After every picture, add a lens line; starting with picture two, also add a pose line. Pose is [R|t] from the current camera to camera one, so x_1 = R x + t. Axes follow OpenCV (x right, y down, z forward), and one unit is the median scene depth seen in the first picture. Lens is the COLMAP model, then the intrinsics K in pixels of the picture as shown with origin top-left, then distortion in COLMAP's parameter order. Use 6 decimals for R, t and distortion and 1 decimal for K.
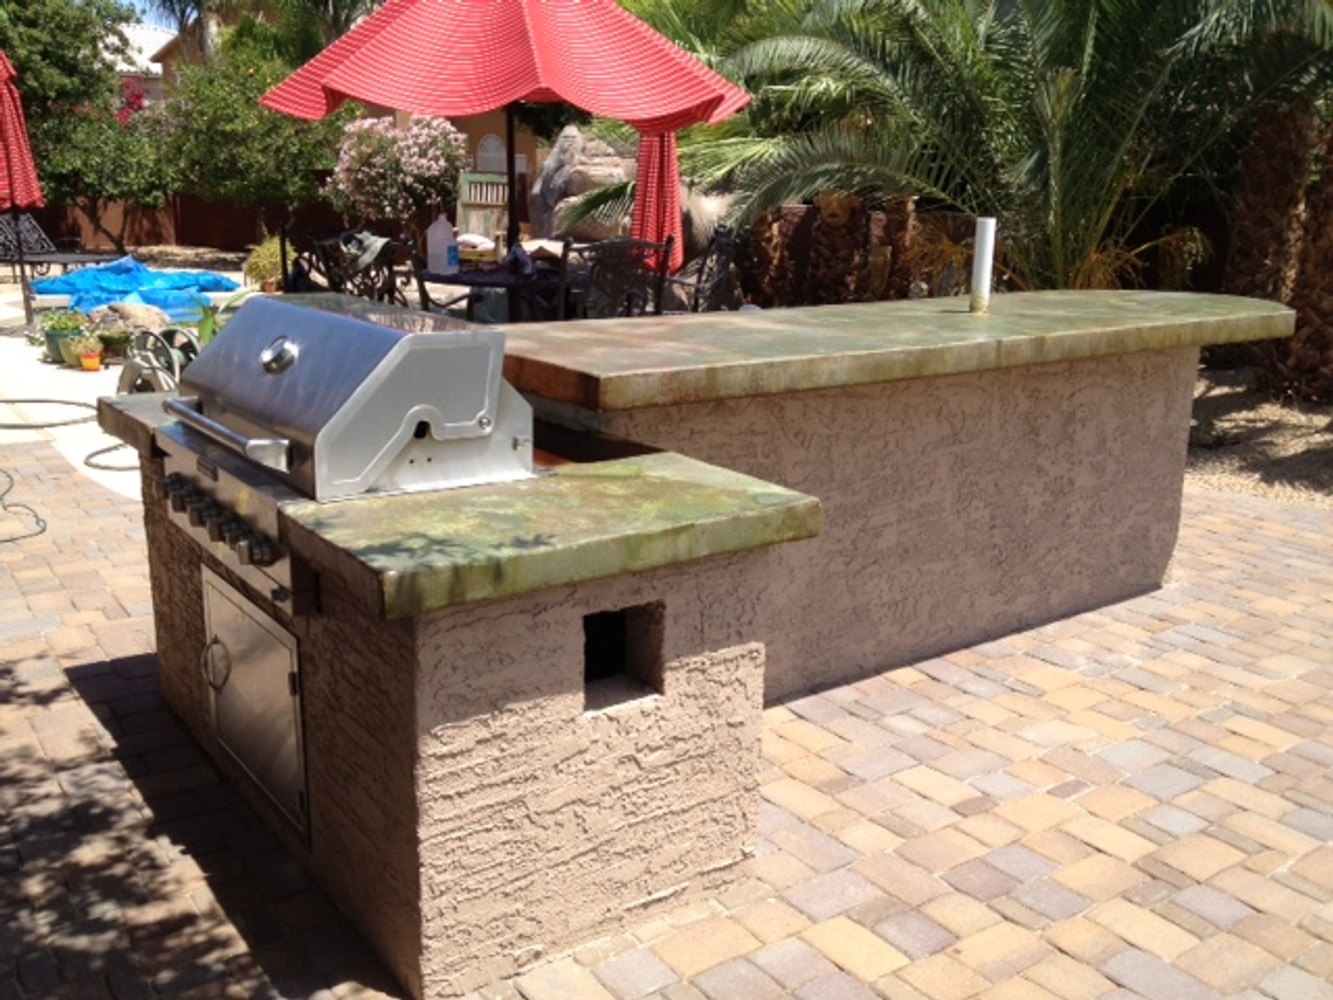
lens RADIAL K [[1252.2, 0, 666.5], [0, 1252.2, 500.0], [0, 0, 1]] dist [0.111538, -0.187067]
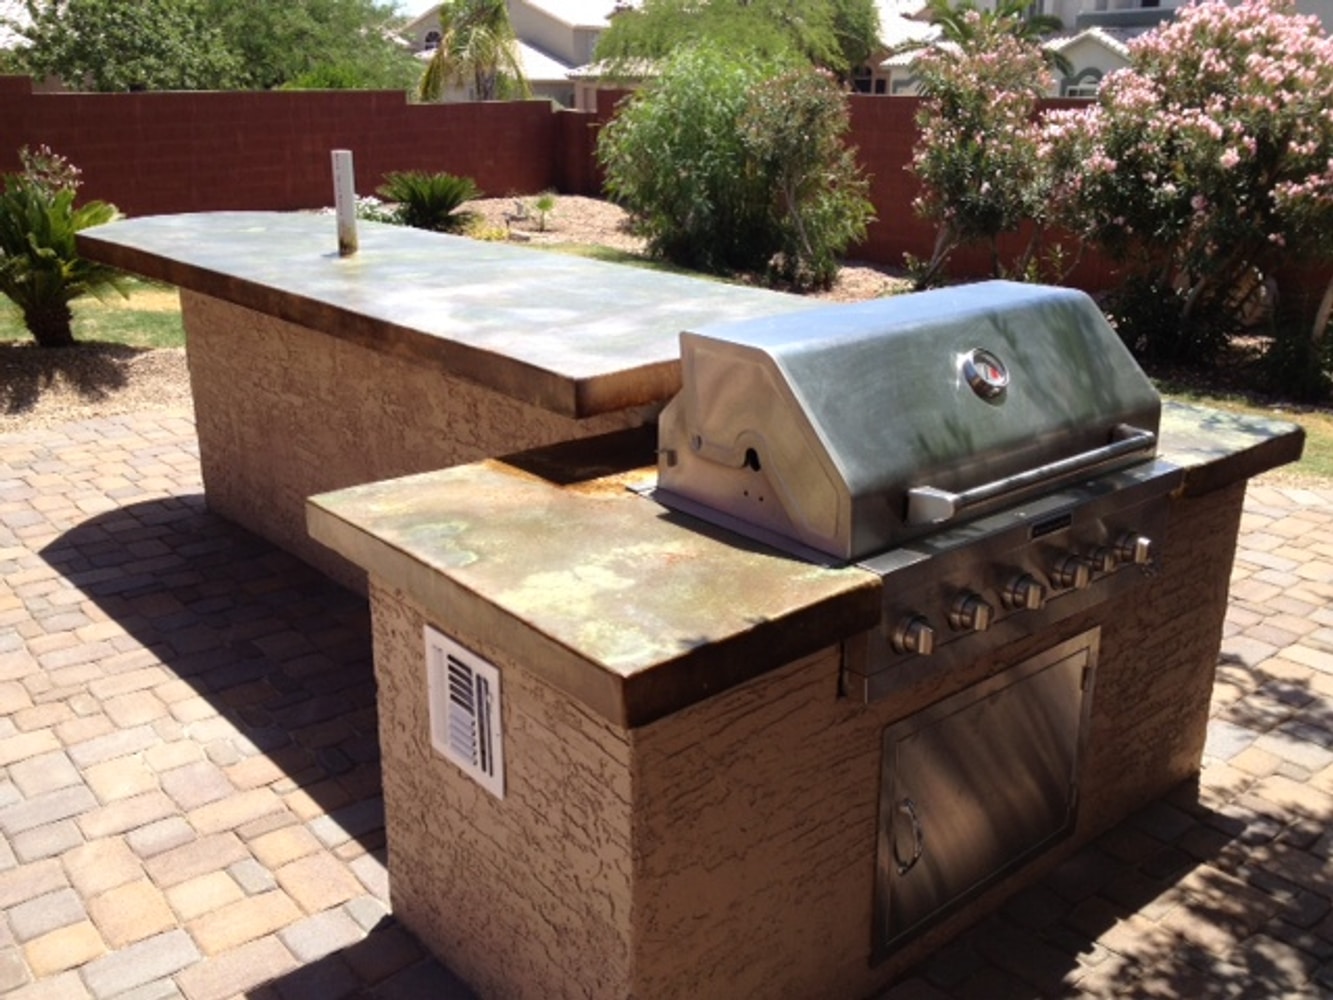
lens RADIAL K [[1222.6, 0, 666.5], [0, 1222.6, 500.0], [0, 0, 1]] dist [0.121179, -0.198603]
pose [[-0.074545, -0.335163, 0.939207, -0.825489], [0.239863, 0.908150, 0.343118, -0.280935], [-0.967941, 0.250858, 0.012695, 0.940487]]
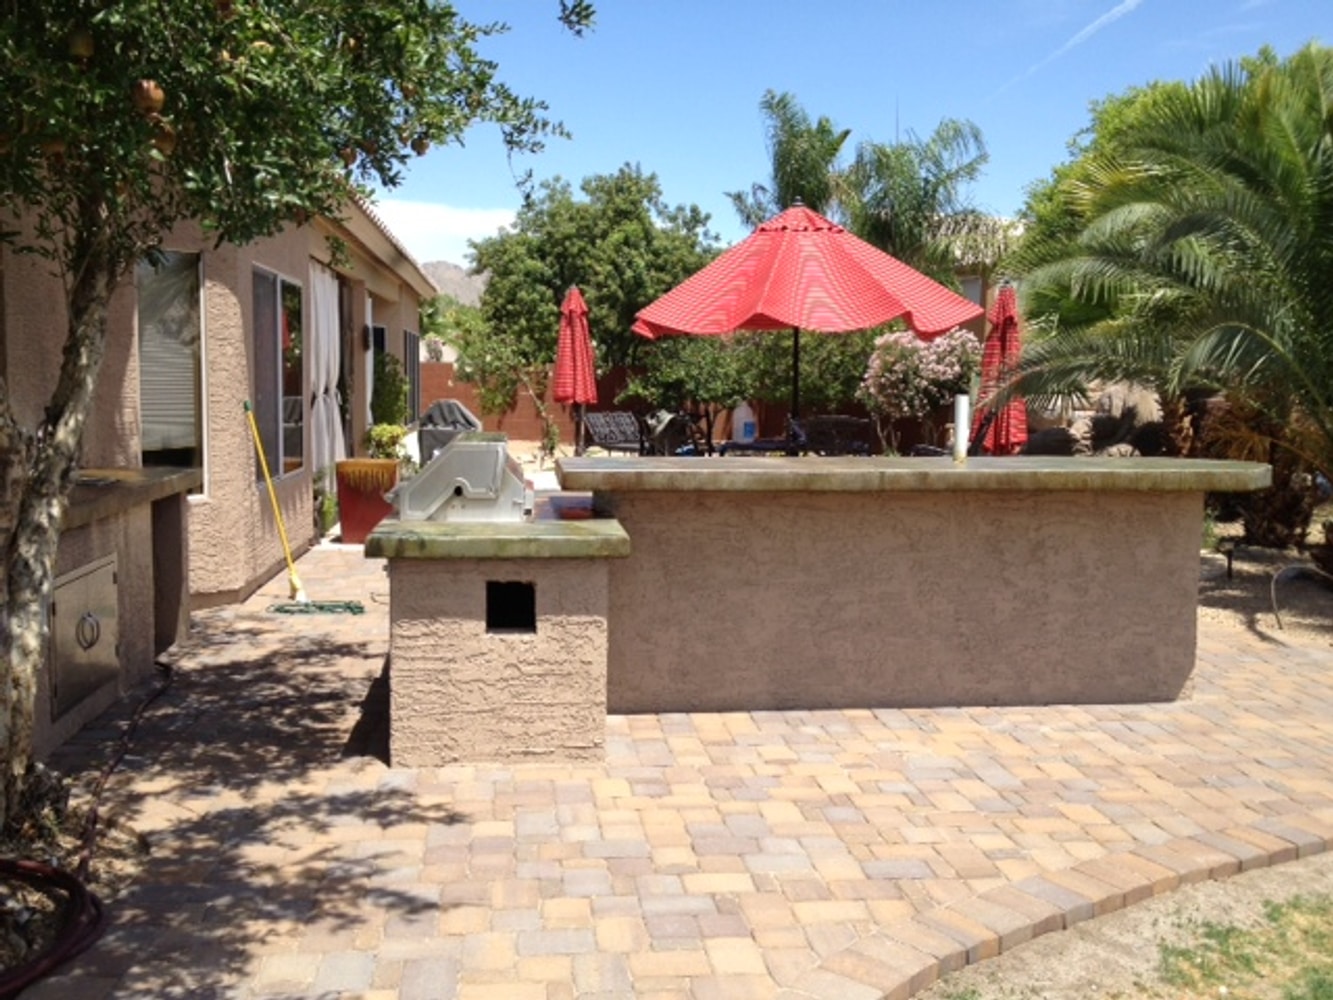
lens RADIAL K [[1252.2, 0, 666.5], [0, 1252.2, 500.0], [0, 0, 1]] dist [0.111538, -0.187067]
pose [[0.877125, 0.039279, -0.478653, 0.731330], [-0.114758, 0.984921, -0.129468, 0.123800], [0.466350, 0.168489, 0.868406, -0.390110]]
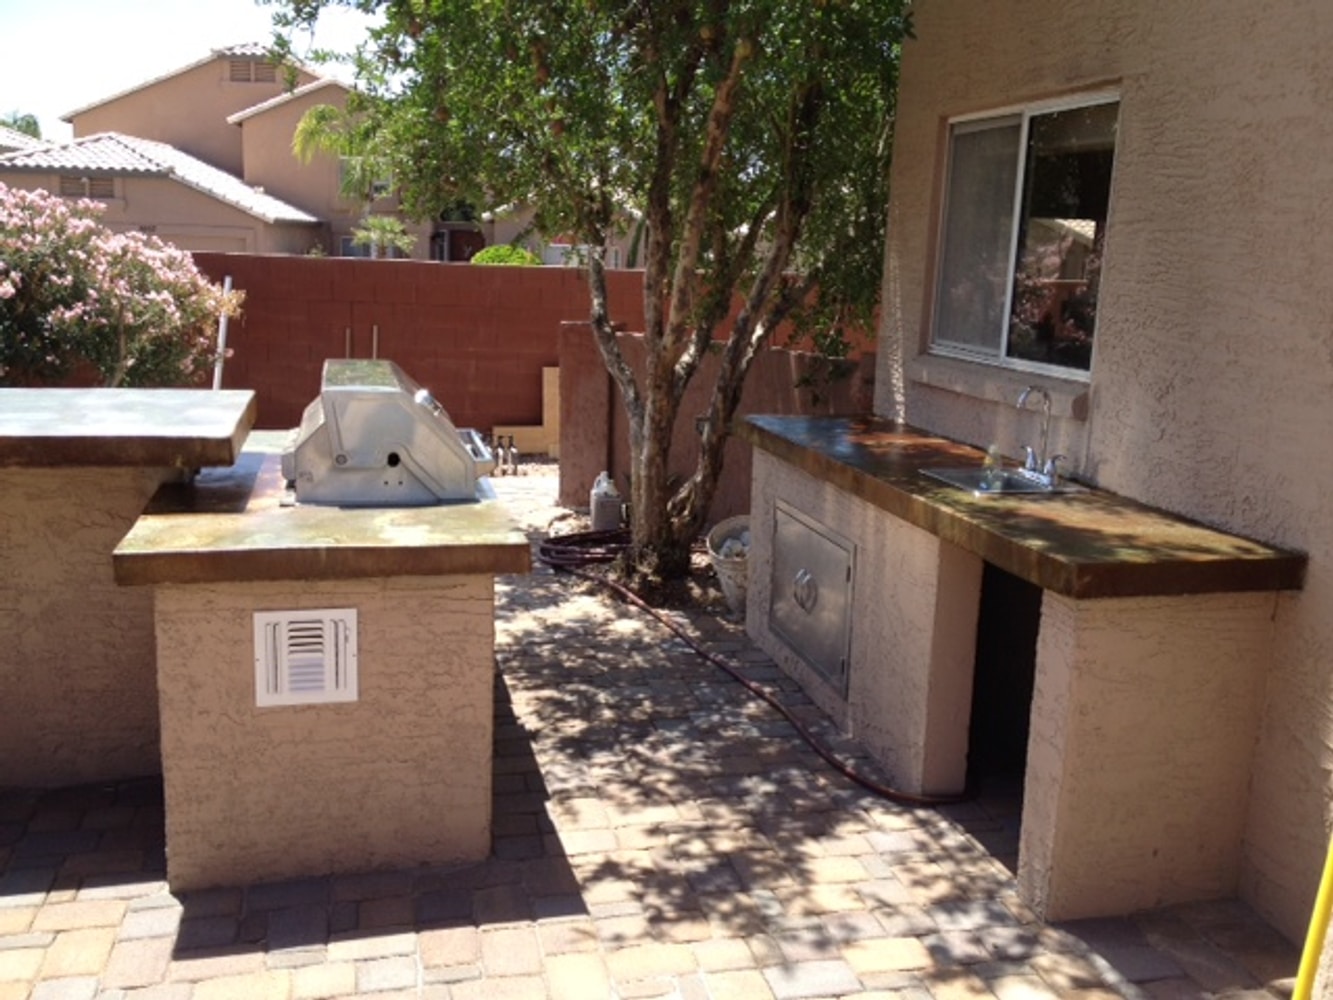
lens RADIAL K [[1237.9, 0, 670.8], [0, 1237.9, 524.4], [0, 0, 1]] dist [0.126010, -0.275788]
pose [[-0.931798, -0.124972, 0.340786, -0.812709], [0.038702, 0.899304, 0.435609, -0.454842], [-0.360909, 0.419088, -0.833132, 1.645425]]
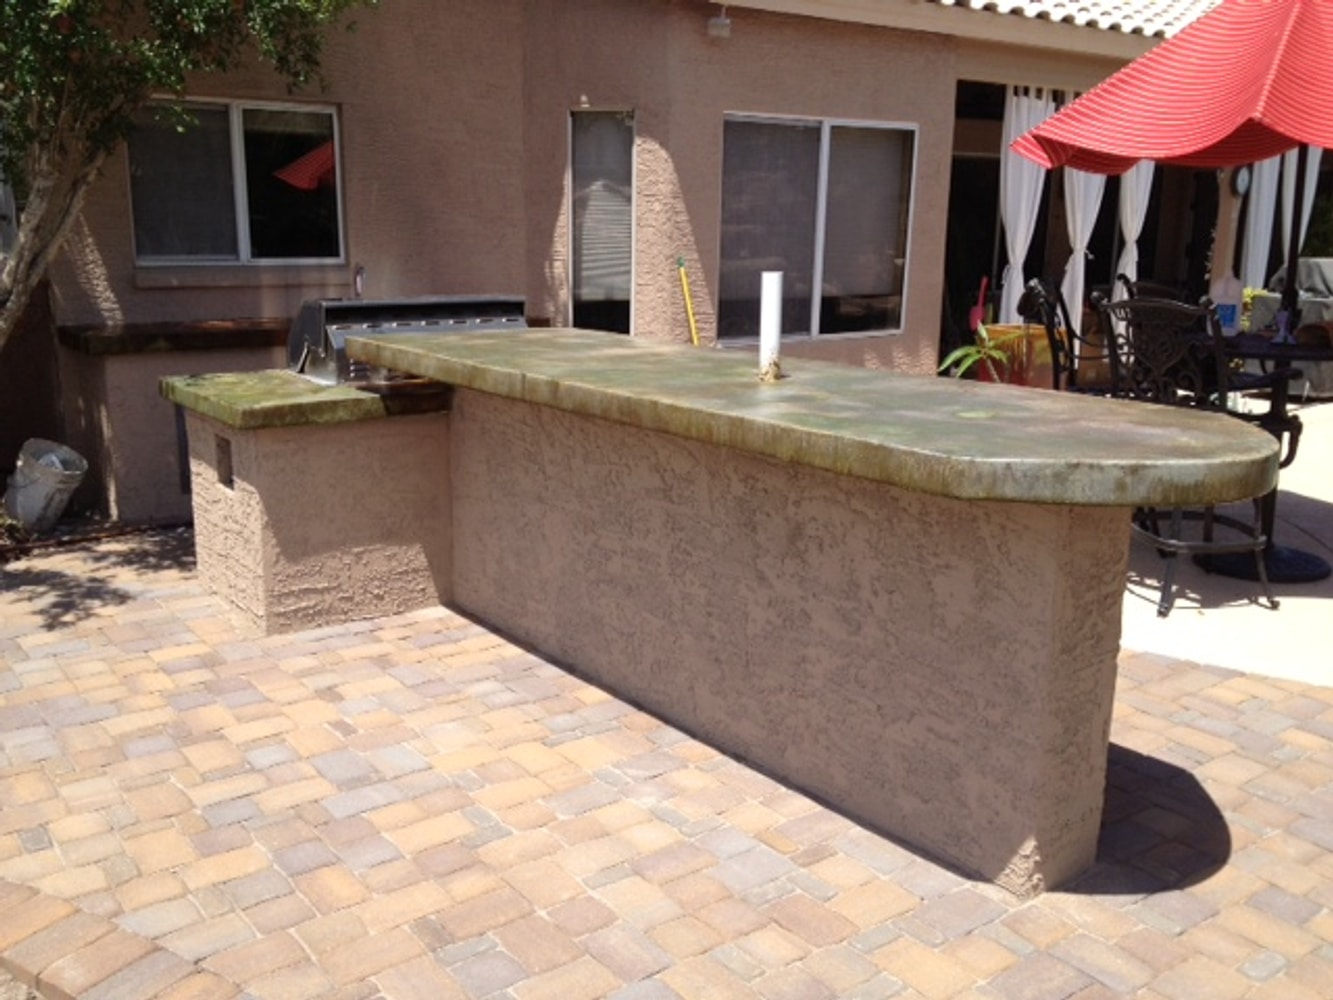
lens RADIAL K [[1237.9, 0, 670.8], [0, 1237.9, 524.4], [0, 0, 1]] dist [0.126010, -0.275788]
pose [[0.021537, 0.225359, -0.974038, 1.286616], [-0.255423, 0.943172, 0.212570, -0.255158], [0.966589, 0.244214, 0.077875, 1.043123]]
